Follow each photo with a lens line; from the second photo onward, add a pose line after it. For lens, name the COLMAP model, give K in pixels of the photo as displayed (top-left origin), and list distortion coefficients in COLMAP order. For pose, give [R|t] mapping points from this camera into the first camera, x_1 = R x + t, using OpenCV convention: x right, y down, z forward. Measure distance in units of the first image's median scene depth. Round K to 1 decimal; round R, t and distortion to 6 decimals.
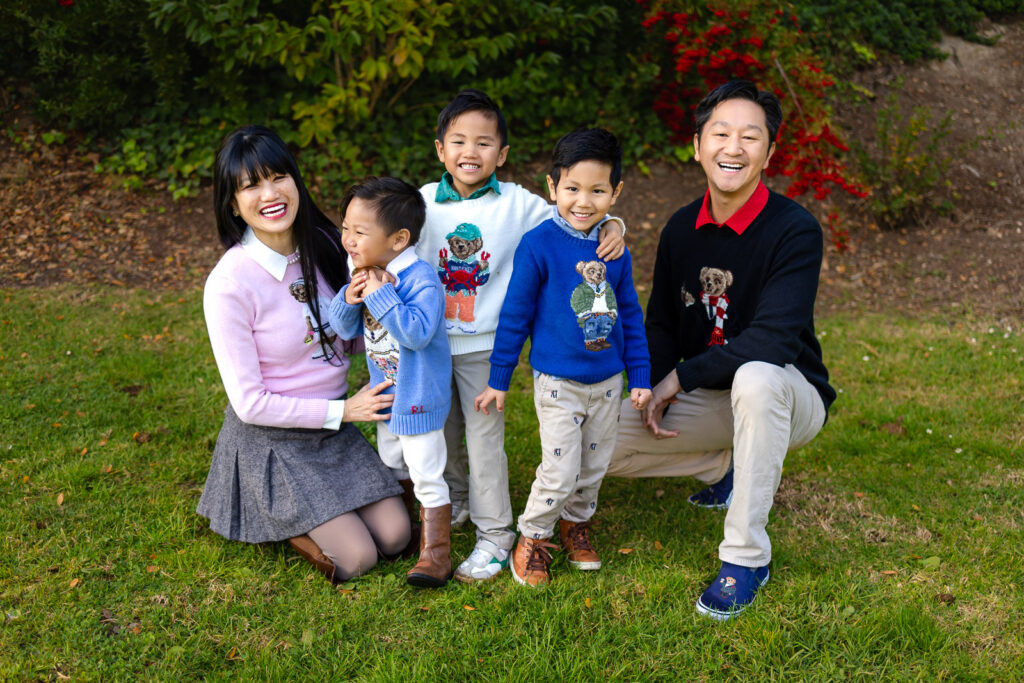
lens RADIAL K [[1131.0, 0, 523.1], [0, 1131.0, 344.1], [0, 0, 1]] dist [0.010503, 0.000000]
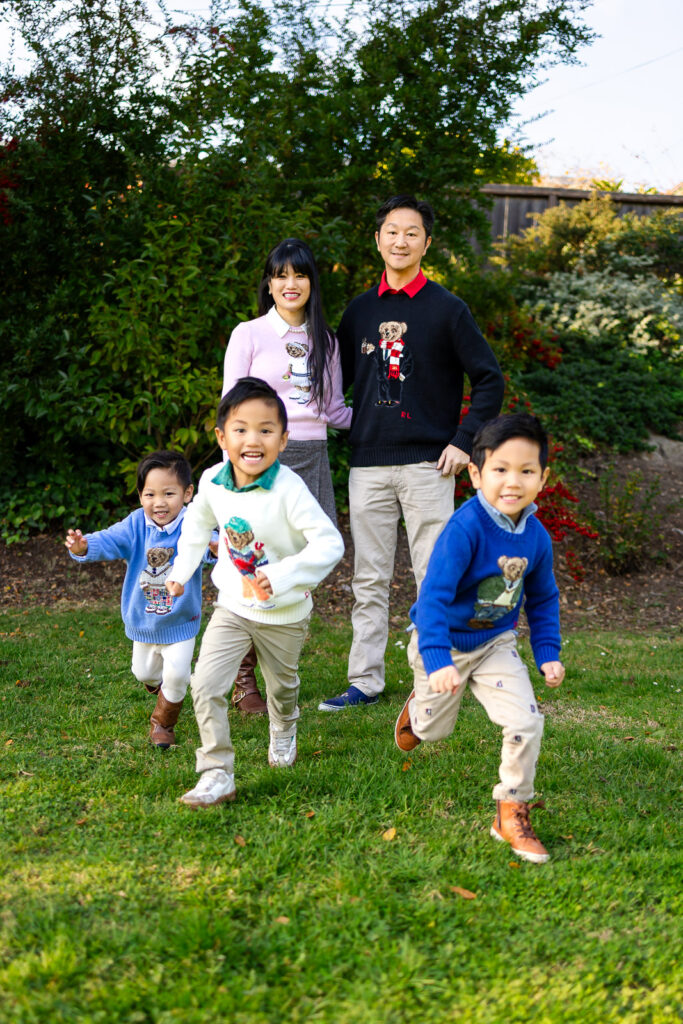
lens RADIAL K [[1131.0, 0, 333.9], [0, 1131.0, 511.0], [0, 0, 1]] dist [0.010503, 0.000000]
pose [[0.997902, 0.006903, 0.064381, -0.049211], [0.008760, 0.970767, -0.239866, 0.118045], [-0.064154, 0.239926, 0.968669, -0.148040]]
